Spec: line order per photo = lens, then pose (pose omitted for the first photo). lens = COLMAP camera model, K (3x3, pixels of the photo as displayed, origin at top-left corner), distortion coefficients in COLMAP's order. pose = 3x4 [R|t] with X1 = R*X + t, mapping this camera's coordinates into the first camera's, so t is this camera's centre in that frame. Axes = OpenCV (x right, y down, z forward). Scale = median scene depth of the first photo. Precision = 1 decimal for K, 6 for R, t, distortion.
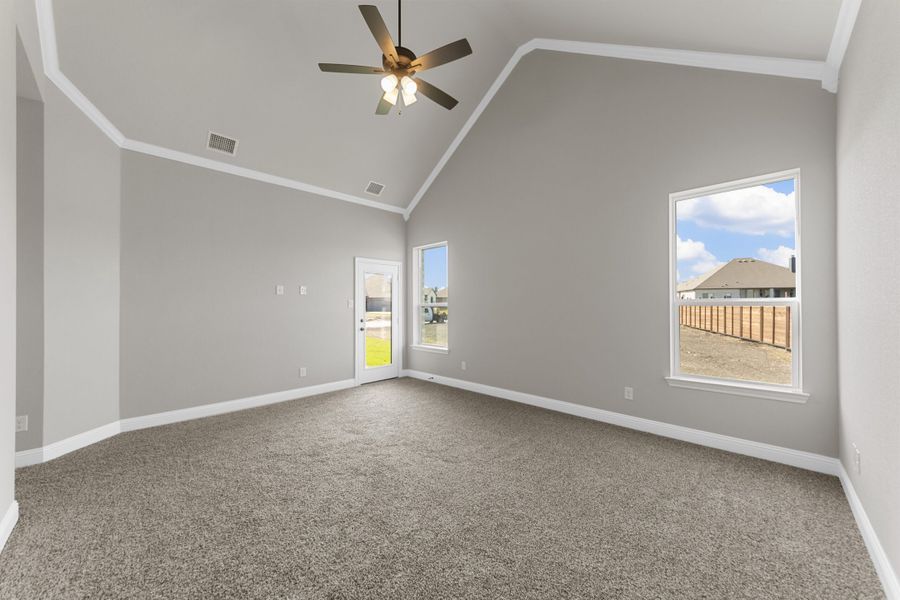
lens RADIAL K [[337.4, 0, 450.2], [0, 337.4, 301.3], [0, 0, 1]] dist [0.001549, 0.000105]
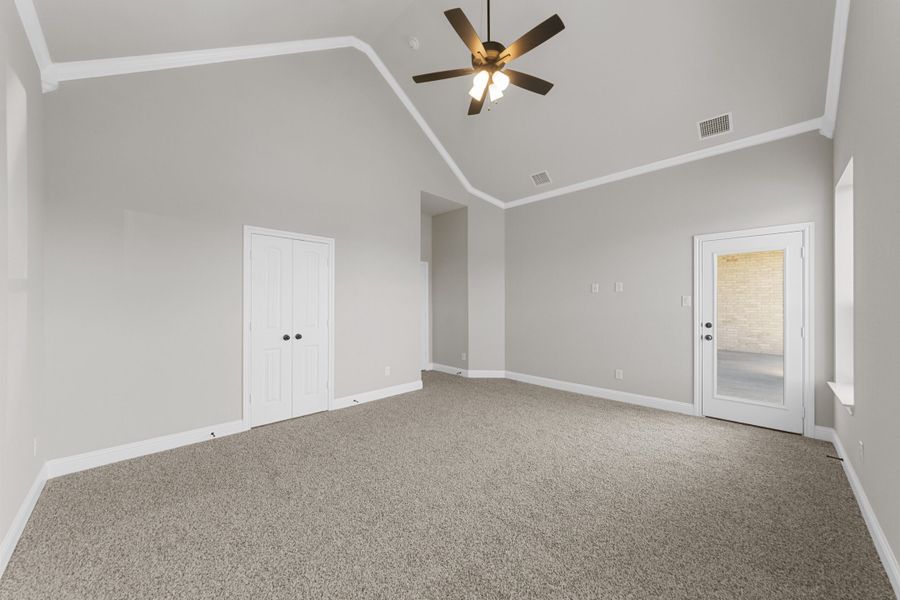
lens RADIAL K [[327.2, 0, 448.0], [0, 327.2, 302.9], [0, 0, 1]] dist [-0.000050, -0.000114]
pose [[-0.037524, -0.003046, -0.999291, 0.587807], [0.004721, 0.999984, -0.003226, 0.015368], [0.999285, -0.004839, -0.037509, 0.678418]]
